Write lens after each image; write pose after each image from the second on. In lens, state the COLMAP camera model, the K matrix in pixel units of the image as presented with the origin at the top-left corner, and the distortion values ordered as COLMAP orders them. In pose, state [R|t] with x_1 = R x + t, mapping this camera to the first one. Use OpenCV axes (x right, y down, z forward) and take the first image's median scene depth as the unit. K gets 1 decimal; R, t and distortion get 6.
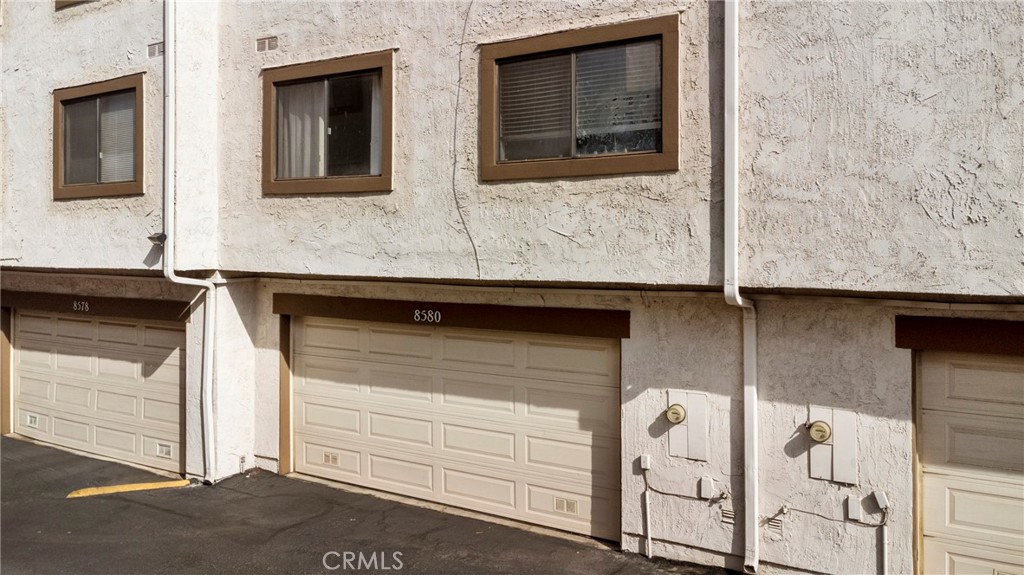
lens RADIAL K [[770.1, 0, 509.3], [0, 770.1, 191.6], [0, 0, 1]] dist [0.015432, -0.005542]
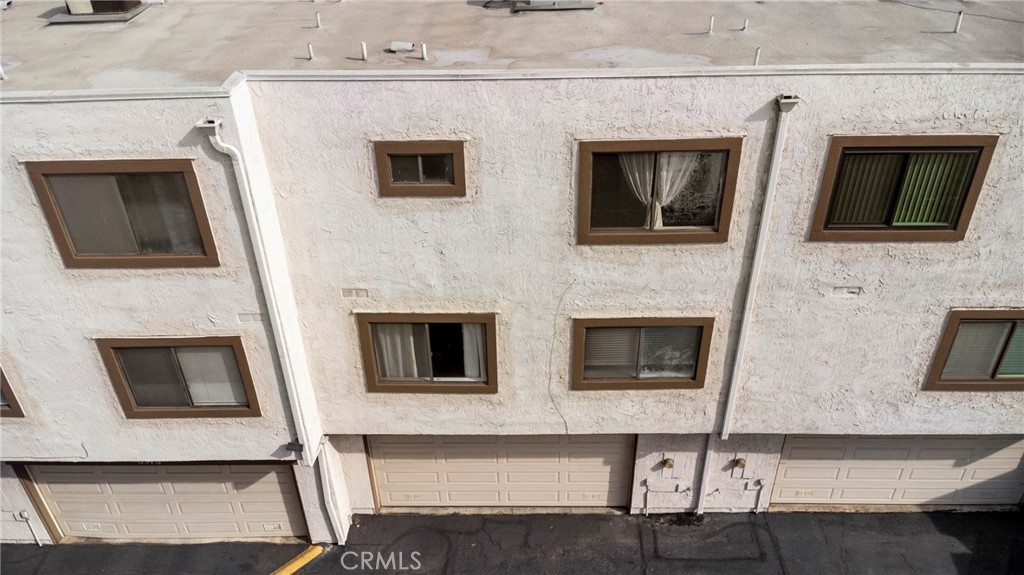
lens RADIAL K [[718.7, 0, 553.2], [0, 718.7, 283.6], [0, 0, 1]] dist [0.011534, -0.003580]
pose [[0.863082, -0.263015, 0.431176, -0.591442], [-0.010404, 0.844266, 0.535823, -0.901323], [-0.504957, -0.466946, 0.725934, 0.060526]]
